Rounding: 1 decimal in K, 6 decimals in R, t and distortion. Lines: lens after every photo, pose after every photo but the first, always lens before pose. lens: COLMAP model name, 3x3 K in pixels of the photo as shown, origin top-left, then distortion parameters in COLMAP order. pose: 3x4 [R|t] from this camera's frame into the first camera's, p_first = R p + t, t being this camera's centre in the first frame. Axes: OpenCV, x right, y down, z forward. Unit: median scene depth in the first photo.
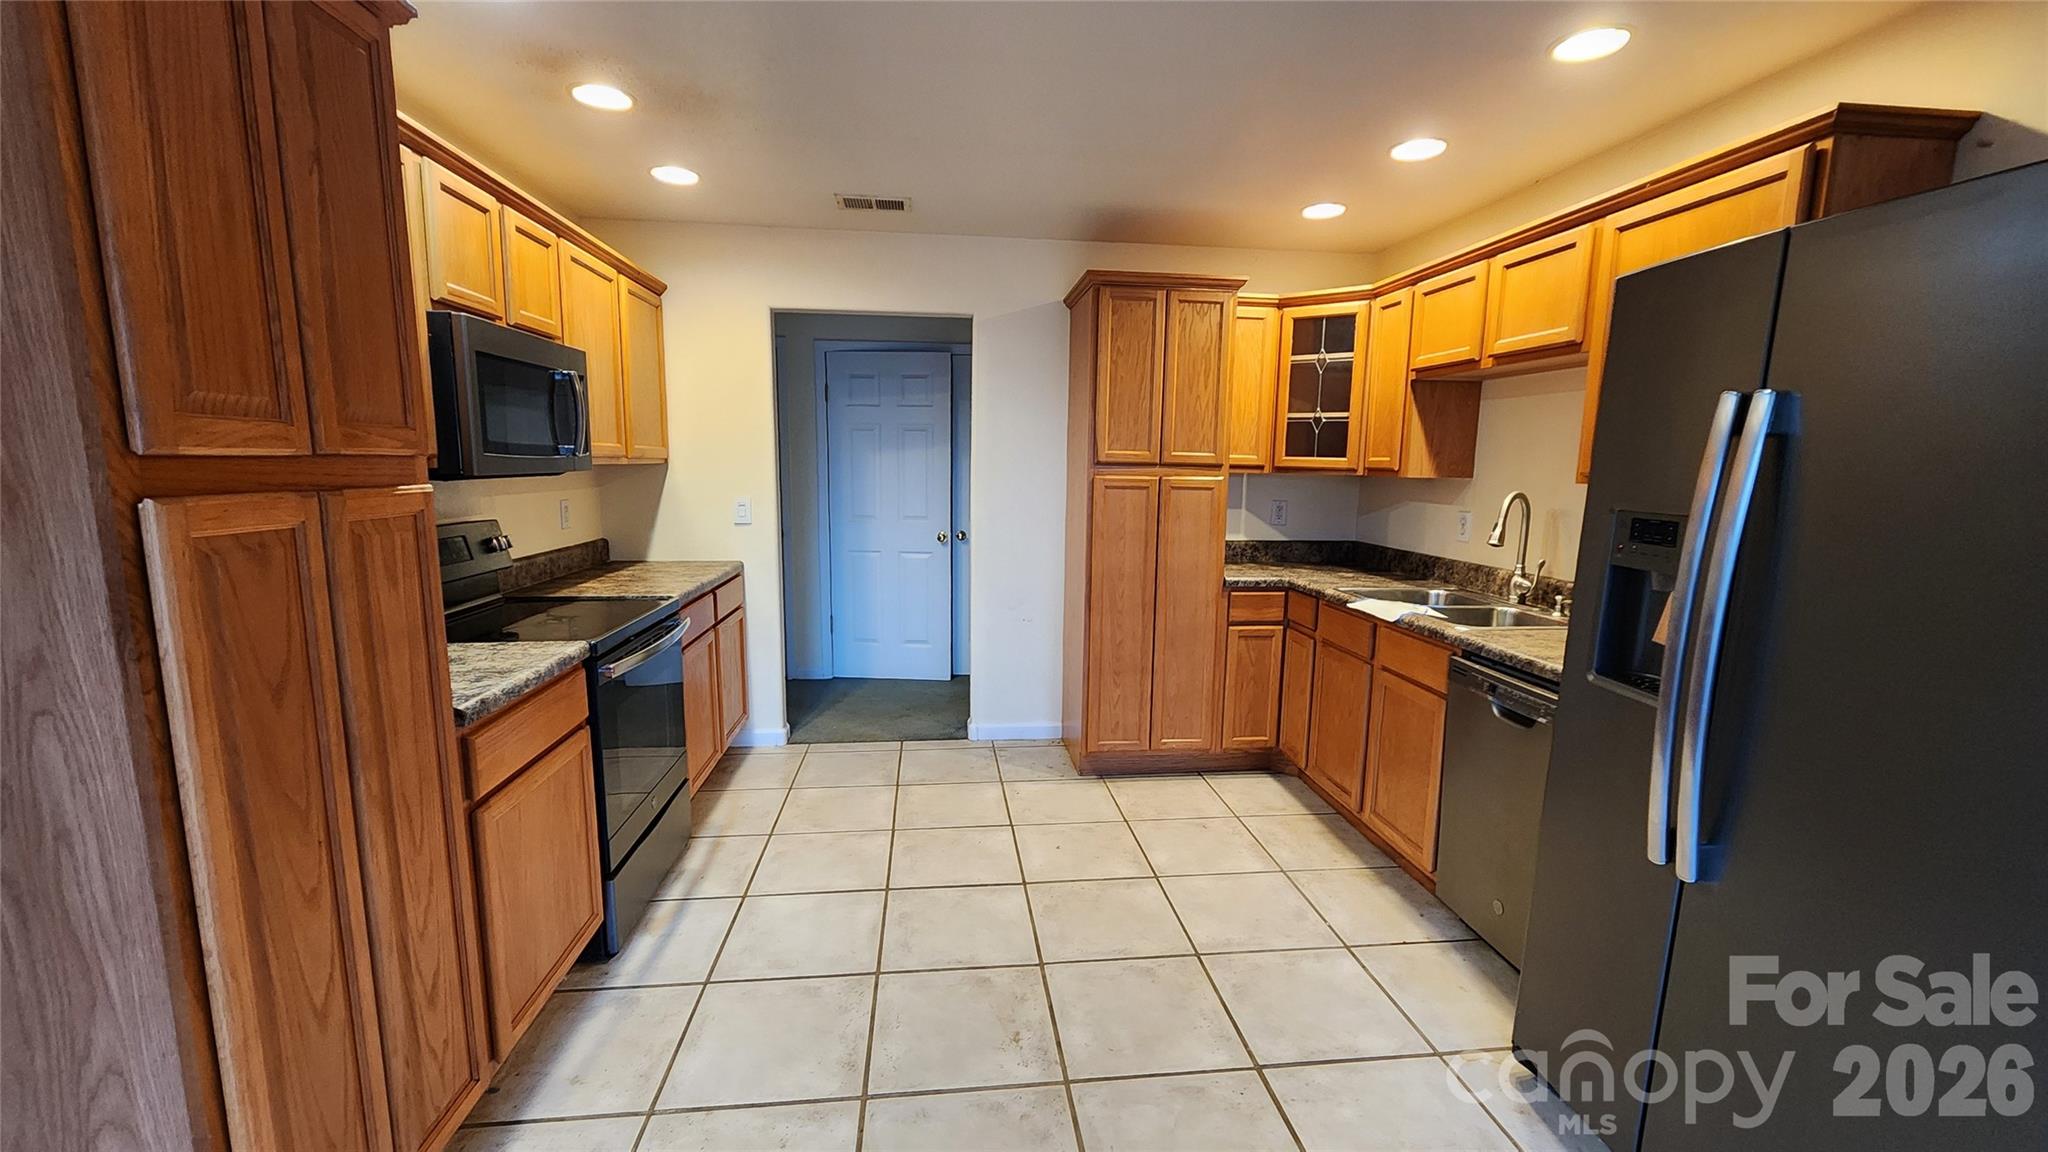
lens RADIAL K [[839.0, 0, 1031.5], [0, 839.0, 585.8], [0, 0, 1]] dist [-0.000598, 0.000404]
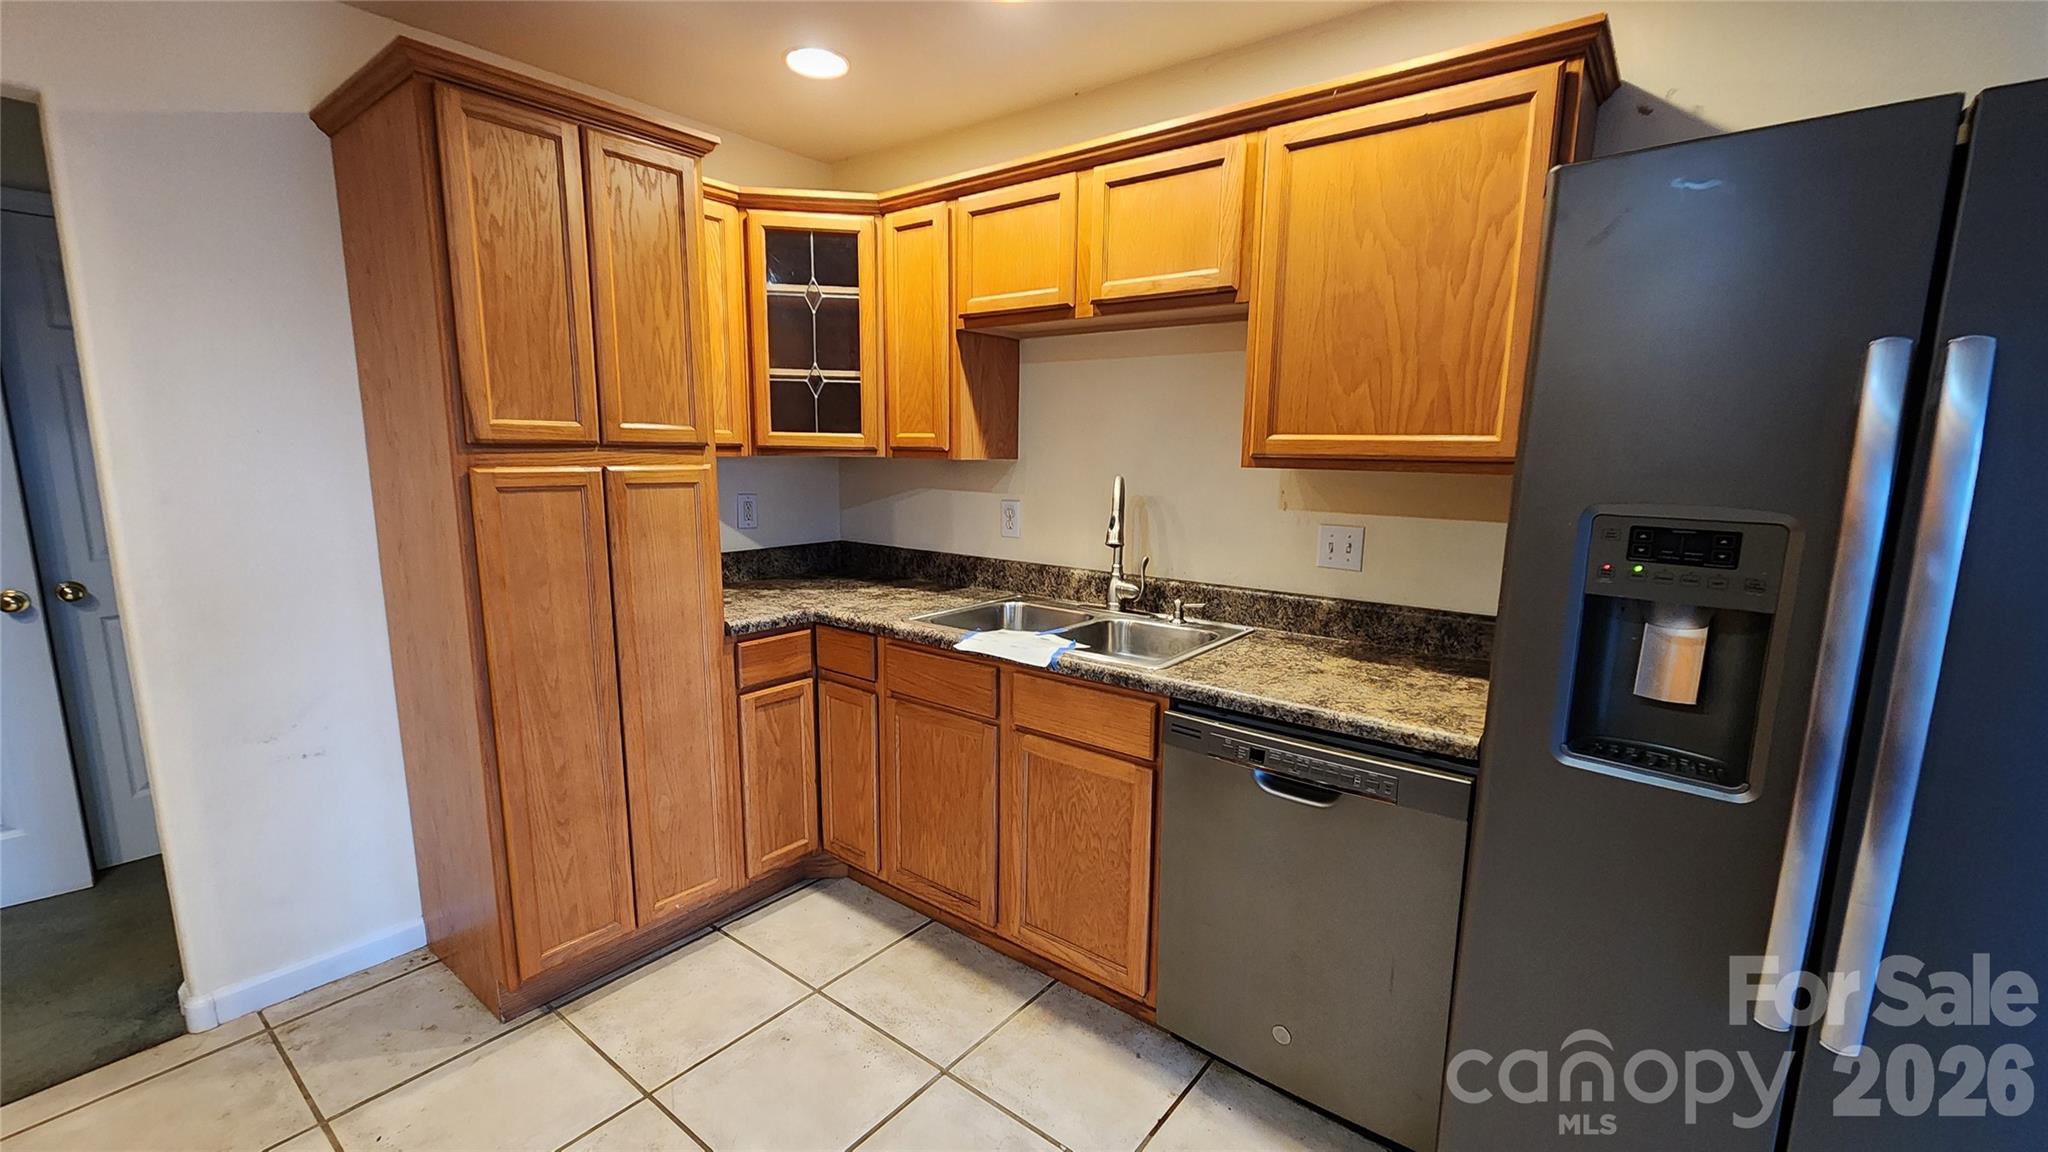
lens RADIAL K [[839.0, 0, 1031.5], [0, 839.0, 585.8], [0, 0, 1]] dist [-0.000598, 0.000404]
pose [[0.702439, -0.124260, 0.700813, -0.051754], [0.103820, 0.991999, 0.071828, -0.061583], [-0.704131, 0.022303, 0.709720, 0.400707]]
